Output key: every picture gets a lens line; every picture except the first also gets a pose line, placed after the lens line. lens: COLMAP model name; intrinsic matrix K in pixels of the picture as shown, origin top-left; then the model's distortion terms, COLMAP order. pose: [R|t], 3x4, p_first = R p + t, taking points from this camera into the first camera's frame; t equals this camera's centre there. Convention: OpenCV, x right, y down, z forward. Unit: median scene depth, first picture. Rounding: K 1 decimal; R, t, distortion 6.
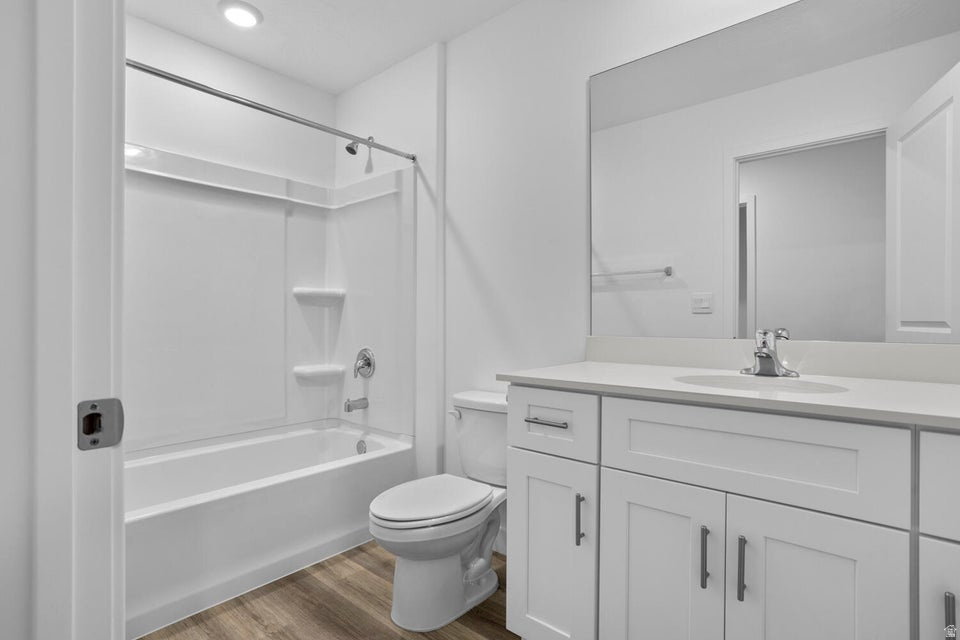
lens RADIAL K [[473.3, 0, 501.9], [0, 473.3, 317.8], [0, 0, 1]] dist [-0.020261, 0.004670]
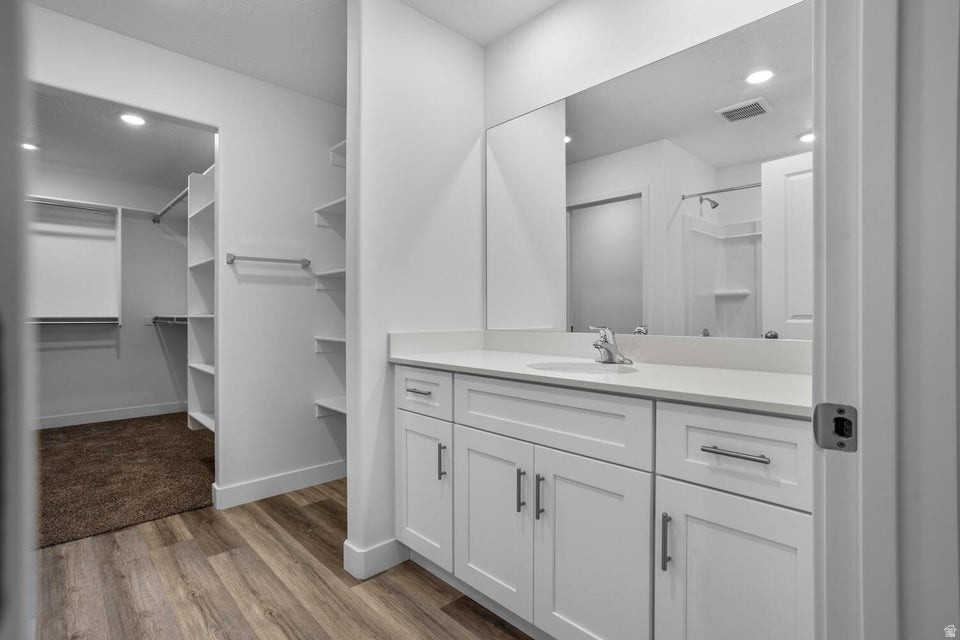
lens RADIAL K [[475.8, 0, 477.8], [0, 475.8, 317.4], [0, 0, 1]] dist [-0.012200, 0.000715]
pose [[0.988857, -0.000643, -0.148868, 0.403783], [0.000148, 0.999994, -0.003335, 0.001796], [0.148869, 0.003275, 0.988851, -0.323691]]
